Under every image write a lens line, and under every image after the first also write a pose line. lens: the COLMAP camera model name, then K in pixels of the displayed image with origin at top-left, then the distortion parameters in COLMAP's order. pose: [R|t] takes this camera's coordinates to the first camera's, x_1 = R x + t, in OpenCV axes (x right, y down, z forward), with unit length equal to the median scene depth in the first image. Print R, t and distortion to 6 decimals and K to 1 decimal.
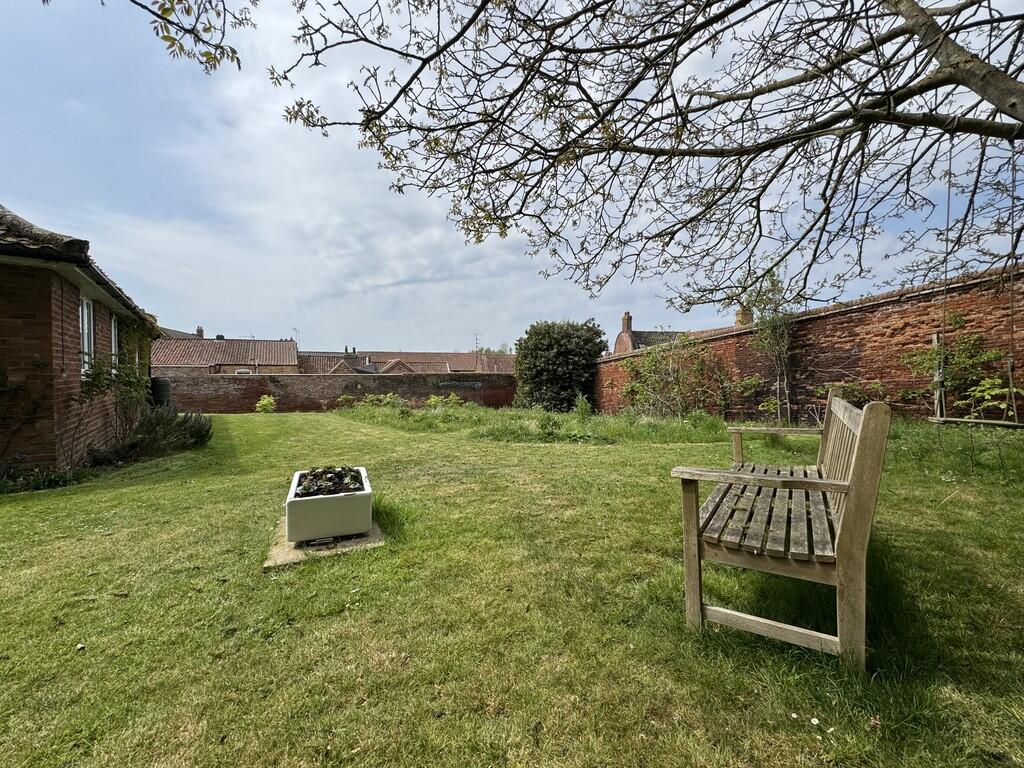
lens RADIAL K [[409.7, 0, 512.0], [0, 409.7, 384.0], [0, 0, 1]] dist [-0.001646, -0.000124]
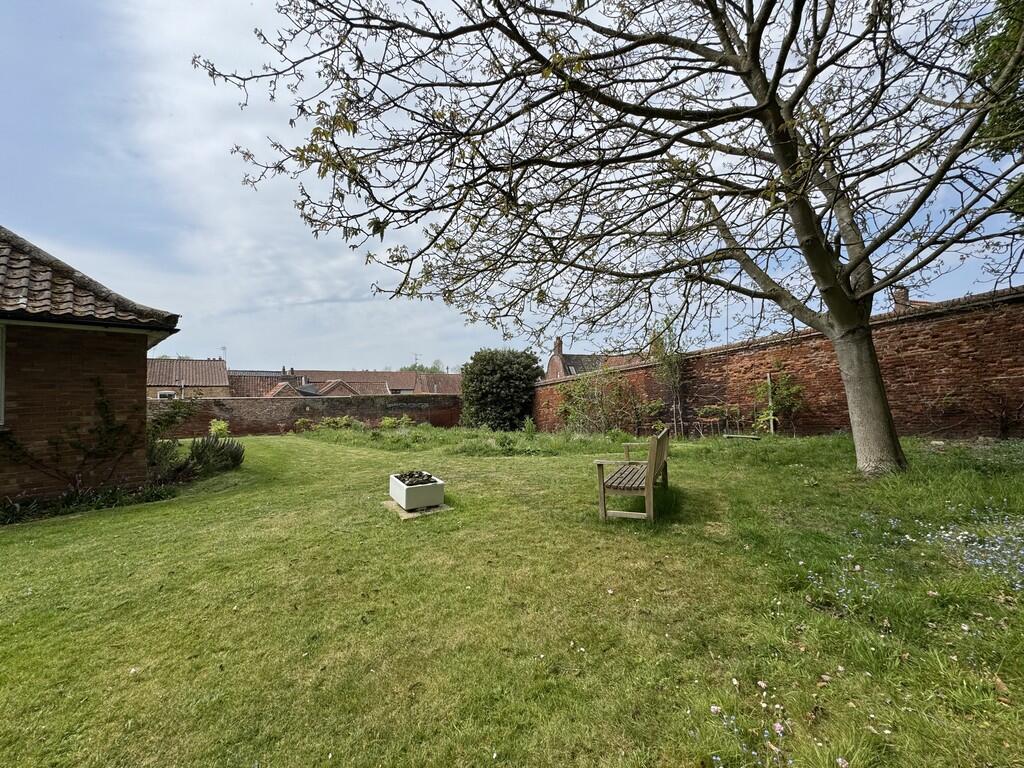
lens RADIAL K [[409.7, 0, 512.0], [0, 409.7, 384.0], [0, 0, 1]] dist [-0.001646, -0.000124]
pose [[0.986481, -0.002417, 0.163855, -0.071988], [0.008810, 0.999228, -0.038298, -0.024486], [-0.163636, 0.039224, 0.985741, -0.196929]]
